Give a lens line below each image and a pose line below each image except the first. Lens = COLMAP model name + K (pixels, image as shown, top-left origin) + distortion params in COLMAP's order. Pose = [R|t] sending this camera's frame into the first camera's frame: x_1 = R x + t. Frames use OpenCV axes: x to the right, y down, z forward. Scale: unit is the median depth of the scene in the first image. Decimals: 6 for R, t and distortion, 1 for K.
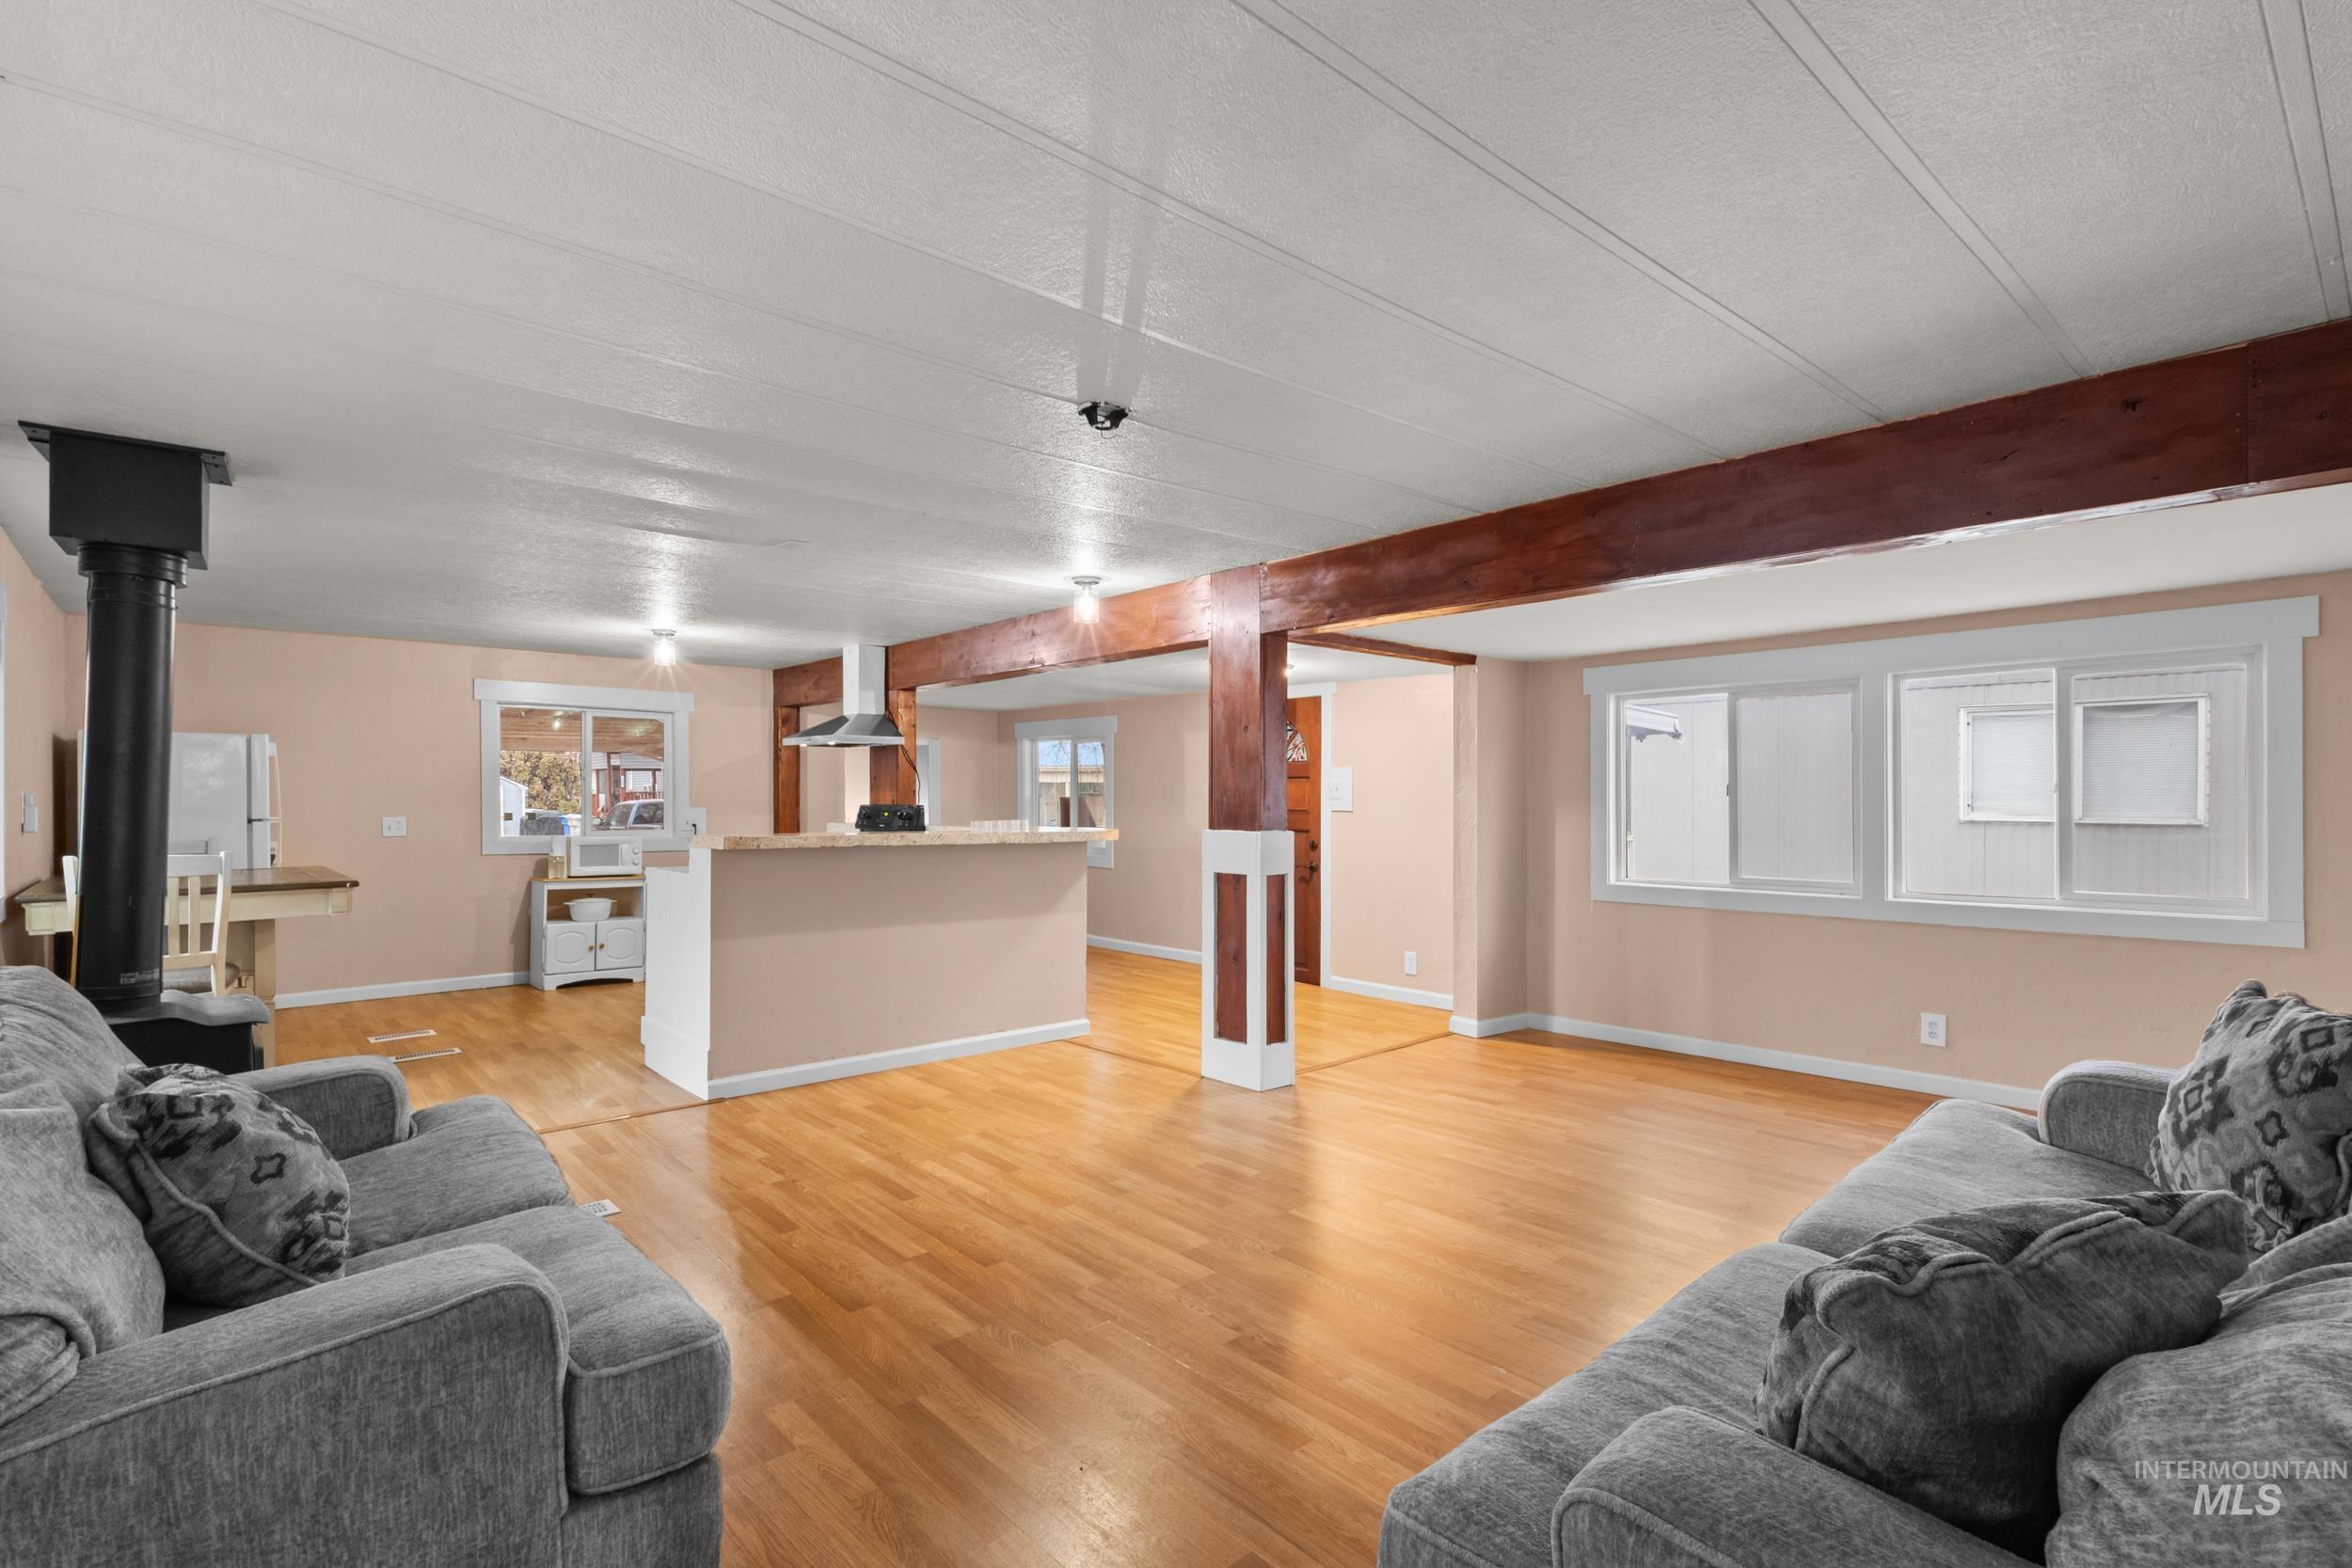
lens RADIAL K [[1086.3, 0, 1153.6], [0, 1086.3, 791.9], [0, 0, 1]] dist [-0.000505, -0.002728]
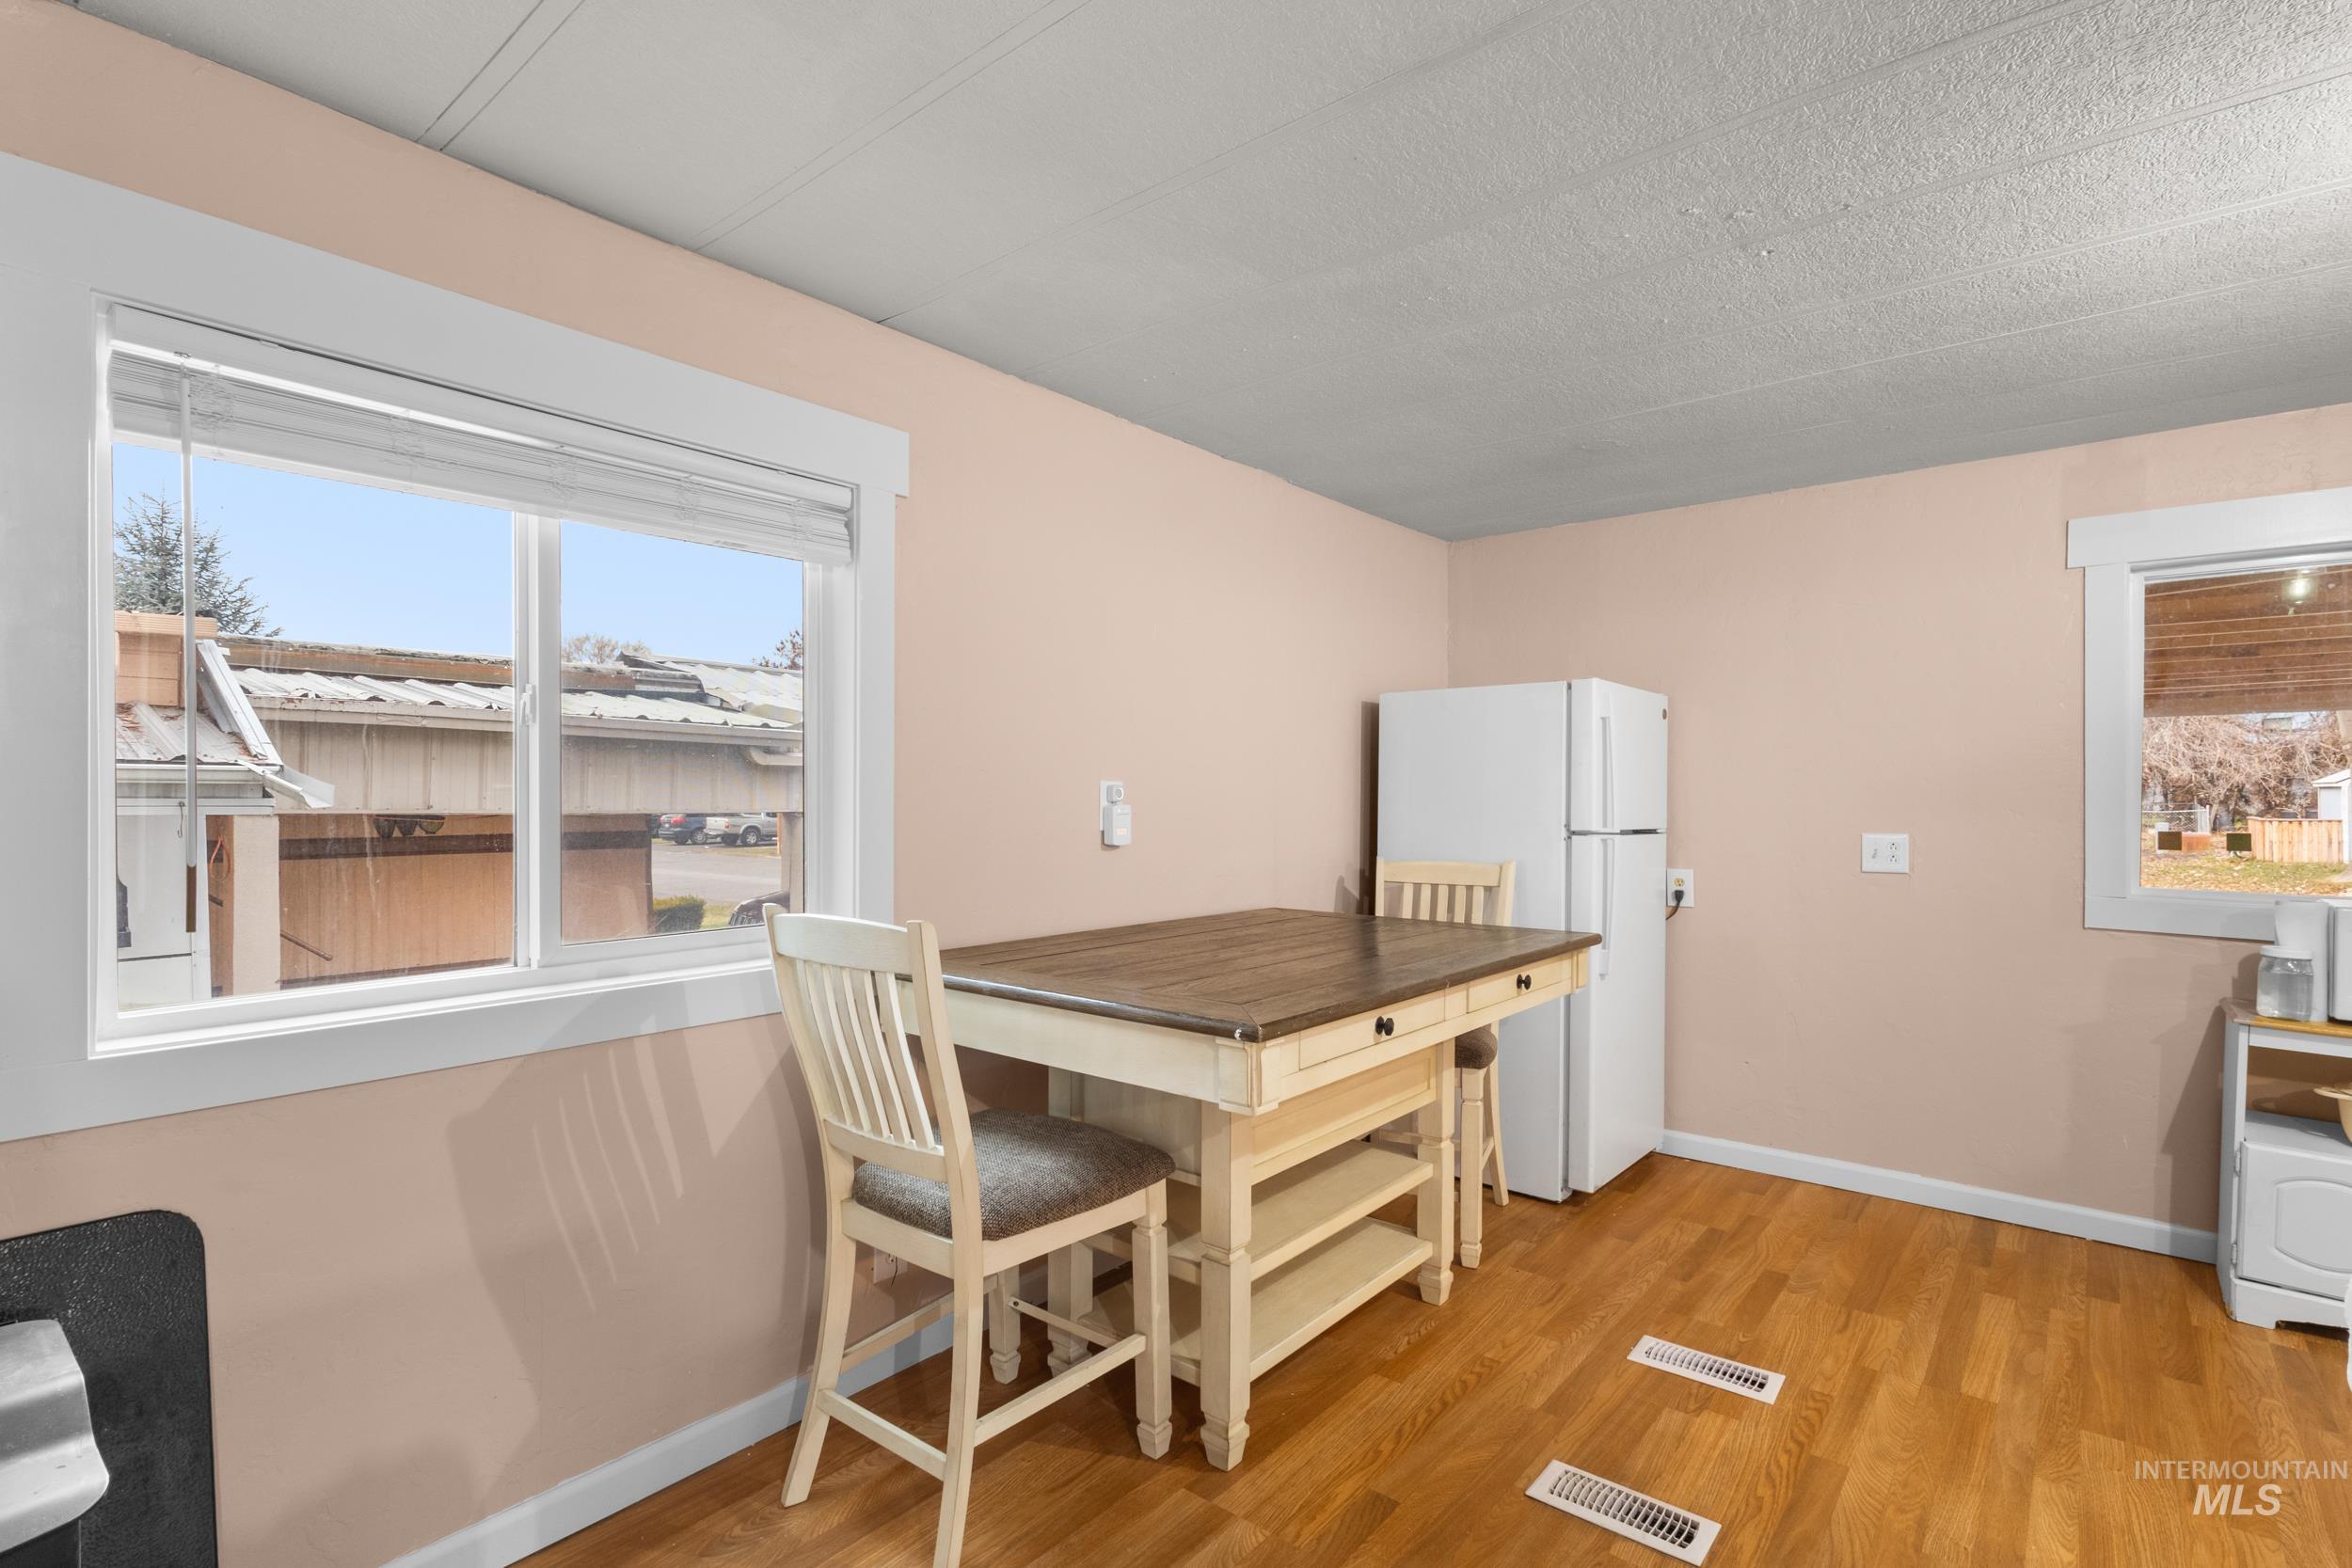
lens RADIAL K [[1086.3, 0, 1174.0], [0, 1086.3, 789.4], [0, 0, 1]] dist [-0.000505, -0.002728]
pose [[0.154889, 0.002602, -0.987928, -0.248695], [0.002484, 0.999992, 0.003024, 0.001122], [0.987929, -0.002922, 0.154882, 0.573265]]
